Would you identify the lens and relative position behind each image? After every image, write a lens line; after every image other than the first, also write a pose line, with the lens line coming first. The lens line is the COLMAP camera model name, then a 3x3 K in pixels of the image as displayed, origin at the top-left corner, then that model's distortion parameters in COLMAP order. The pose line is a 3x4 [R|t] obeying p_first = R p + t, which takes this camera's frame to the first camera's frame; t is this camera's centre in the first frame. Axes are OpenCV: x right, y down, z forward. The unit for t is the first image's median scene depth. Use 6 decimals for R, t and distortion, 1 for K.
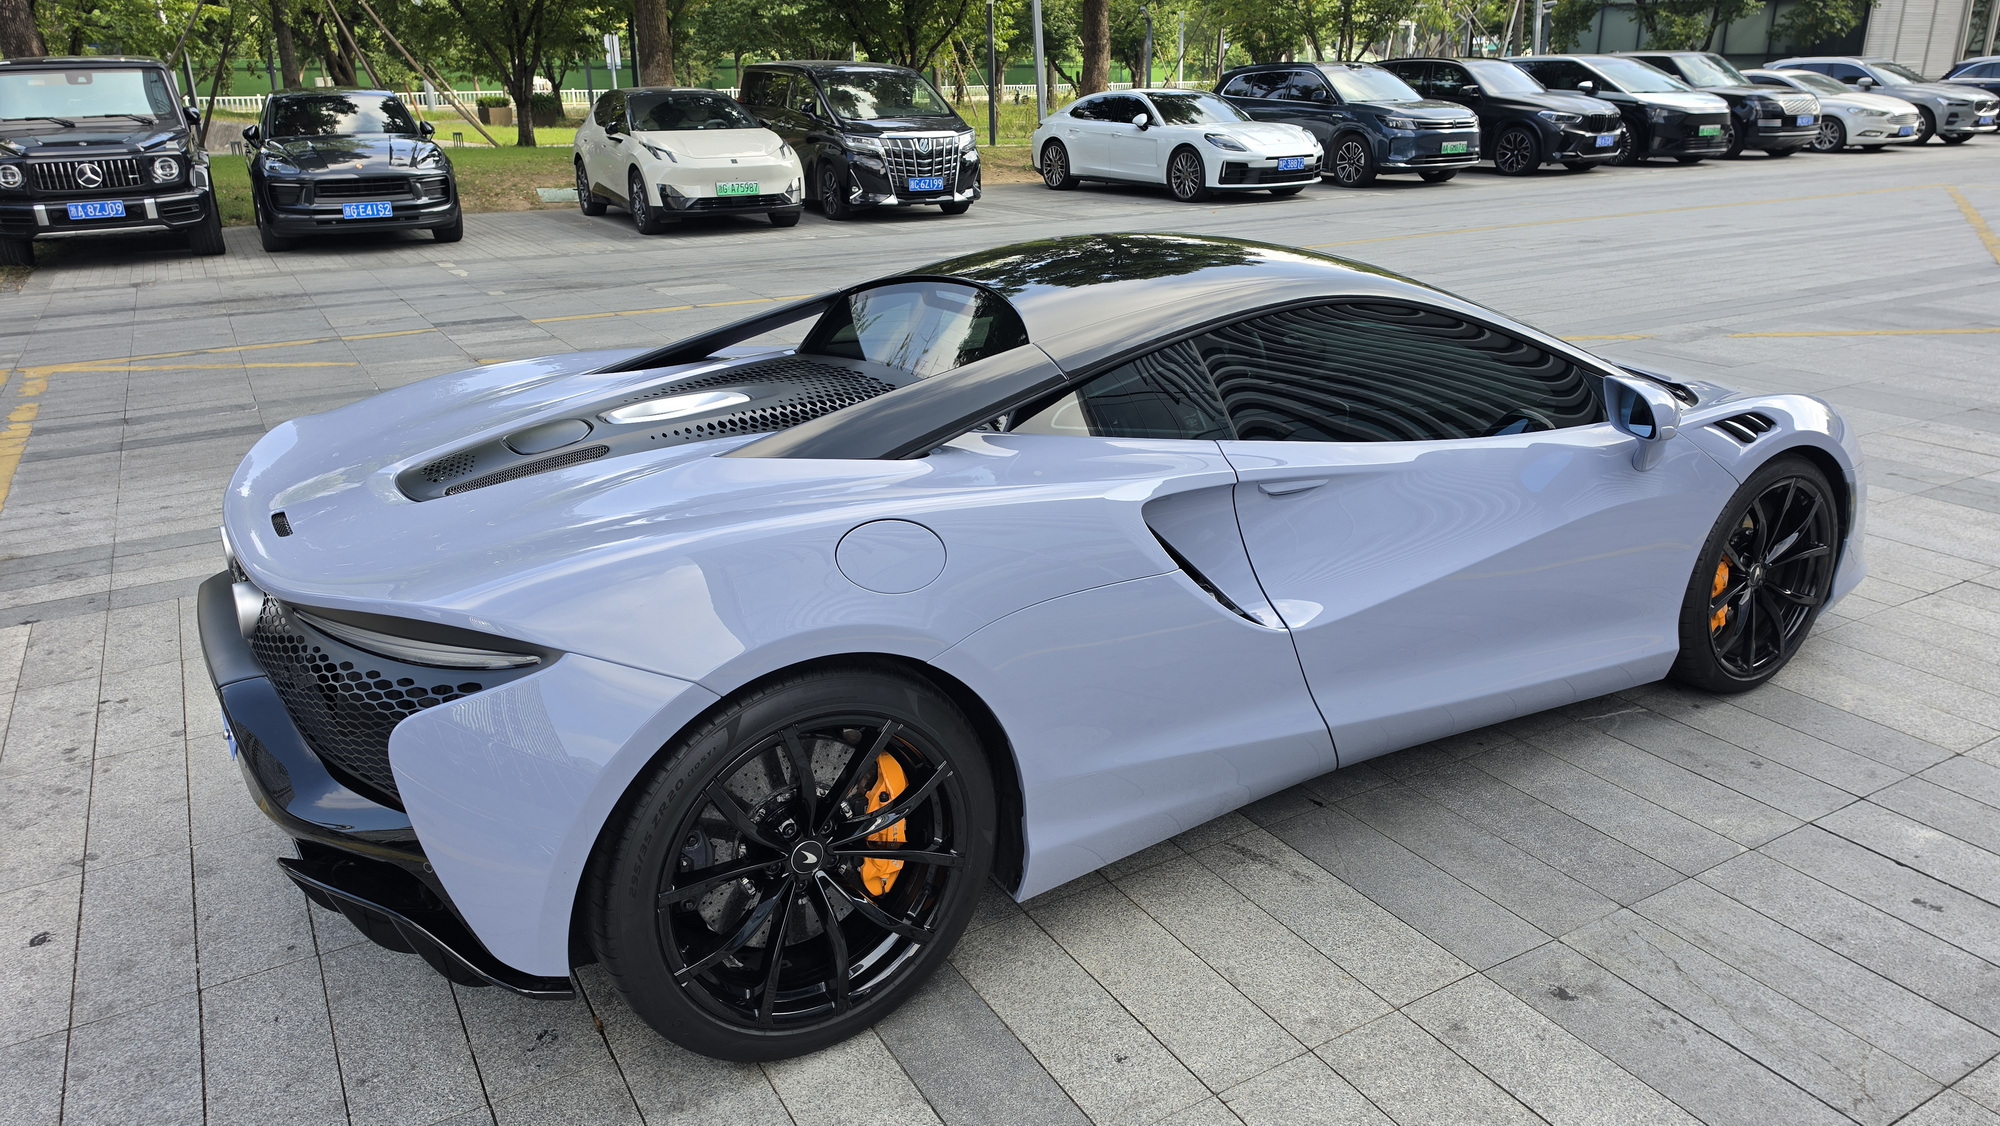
lens RADIAL K [[1364.7, 0, 999.6], [0, 1364.7, 561.7], [0, 0, 1]] dist [-0.002893, -0.001471]
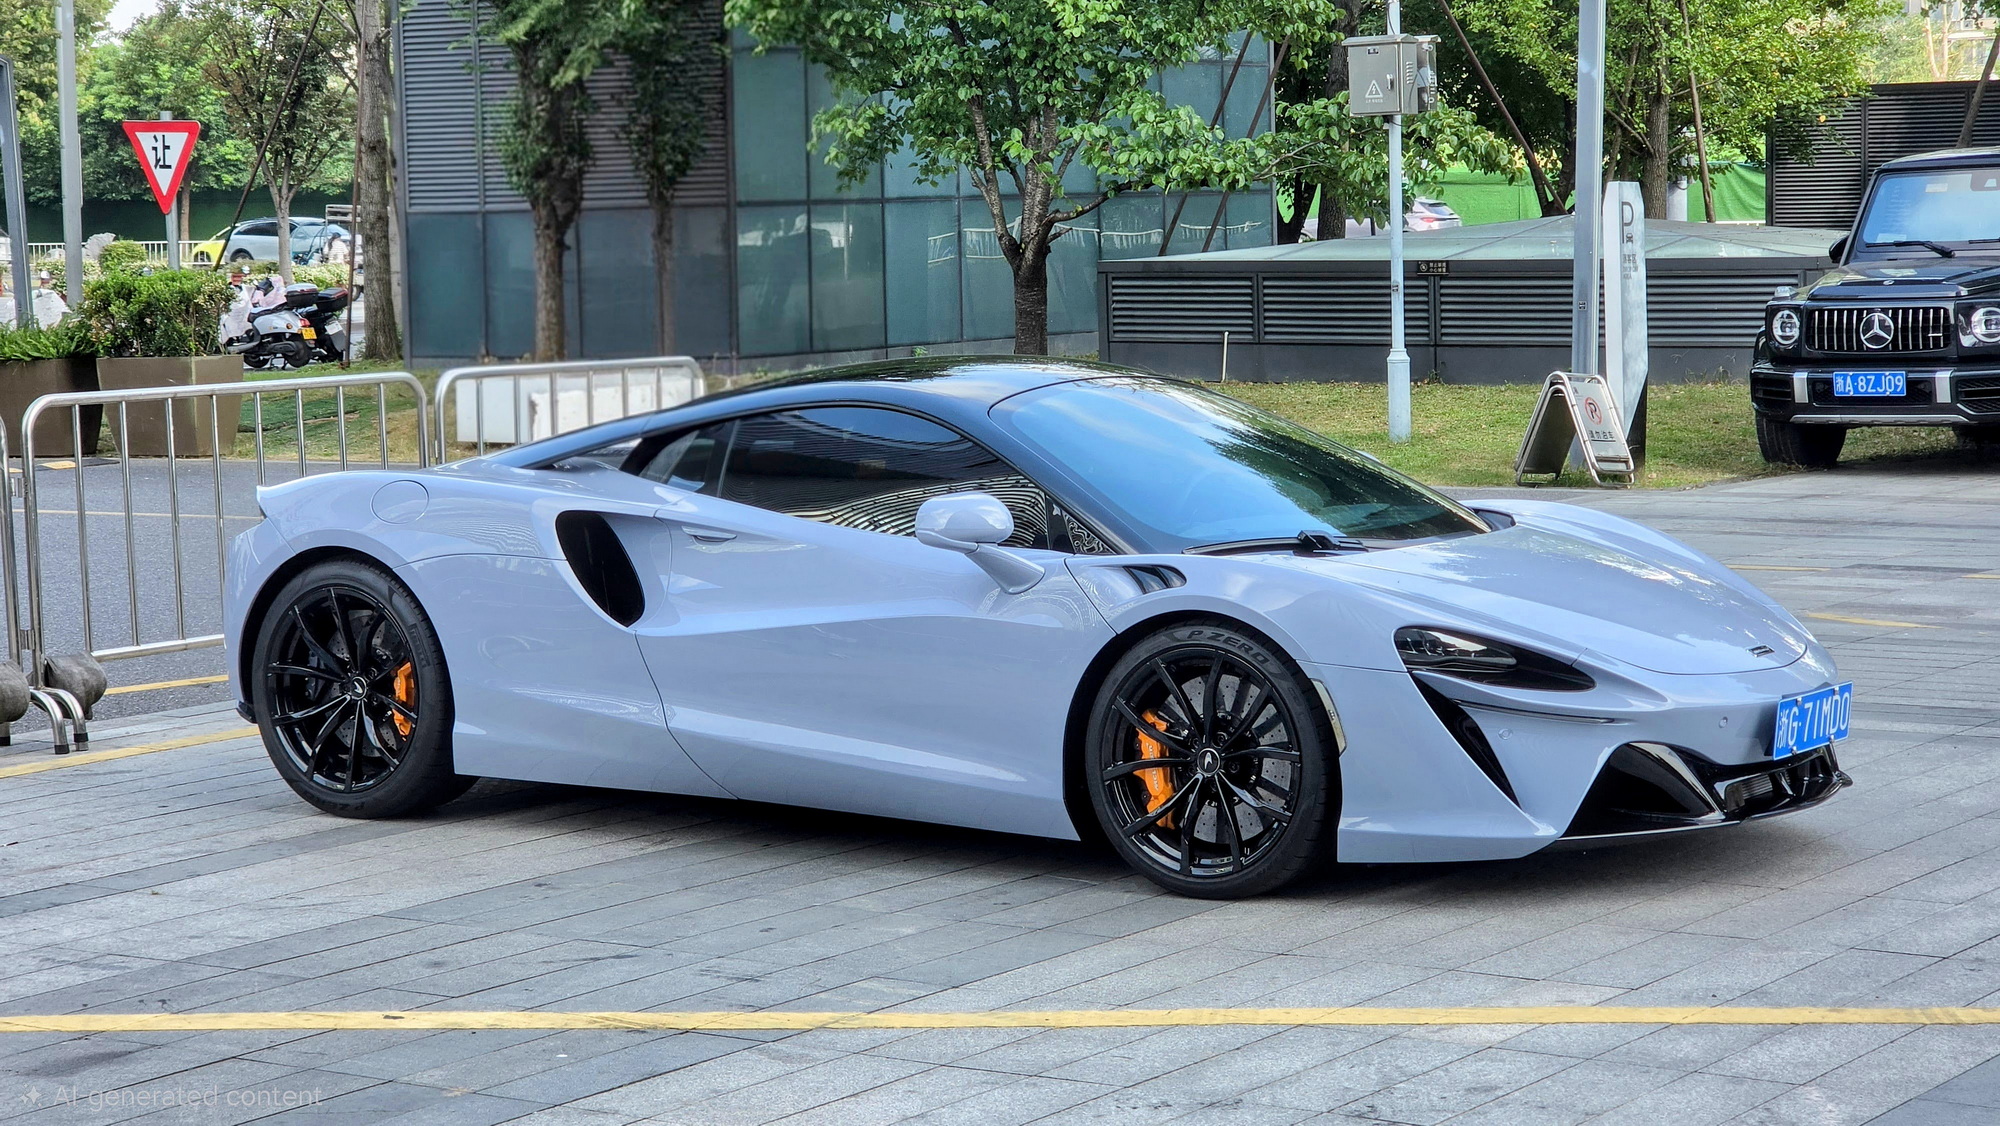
lens RADIAL K [[3784.5, 0, 1001.2], [0, 3784.5, 561.8], [0, 0, 1]] dist [-0.147114, 0.000000]
pose [[0.421517, 0.083816, -0.902938, 0.725045], [-0.285813, 0.957248, -0.044568, 0.009147], [0.860601, 0.276858, 0.427453, -0.051259]]
